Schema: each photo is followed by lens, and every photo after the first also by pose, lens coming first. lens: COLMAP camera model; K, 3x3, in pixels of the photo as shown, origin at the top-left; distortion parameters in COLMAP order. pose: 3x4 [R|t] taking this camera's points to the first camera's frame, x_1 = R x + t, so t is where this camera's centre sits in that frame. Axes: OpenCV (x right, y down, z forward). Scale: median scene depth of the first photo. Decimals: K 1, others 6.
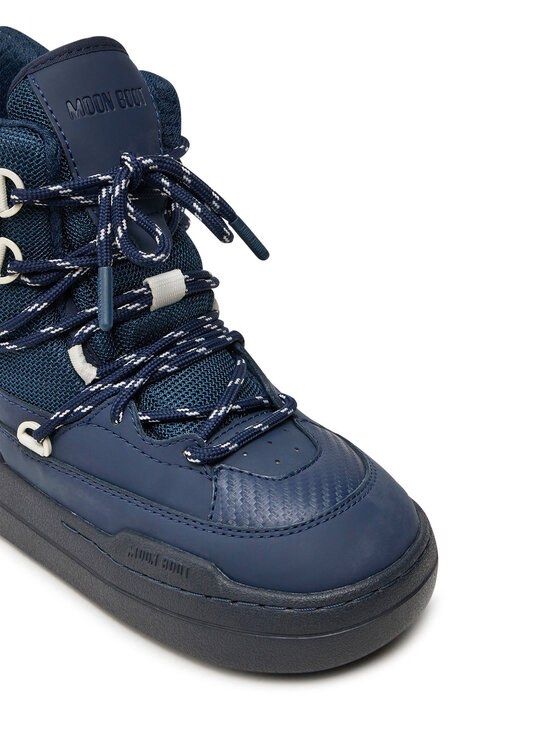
lens RADIAL K [[1375.5, 0, 280.0], [0, 1375.5, 373.0], [0, 0, 1]] dist [-0.063822, 0.199158]
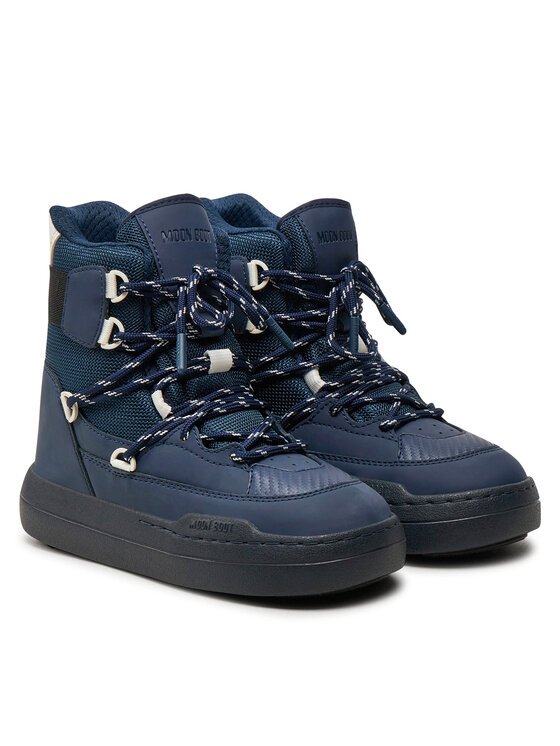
lens RADIAL K [[1587.2, 0, 280.0], [0, 1587.2, 373.0], [0, 0, 1]] dist [0.028921, 0.003226]
pose [[0.999743, 0.019224, -0.011991, 0.001727], [-0.021587, 0.968926, -0.246408, 0.376988], [0.006882, 0.246604, 0.969092, -0.646092]]
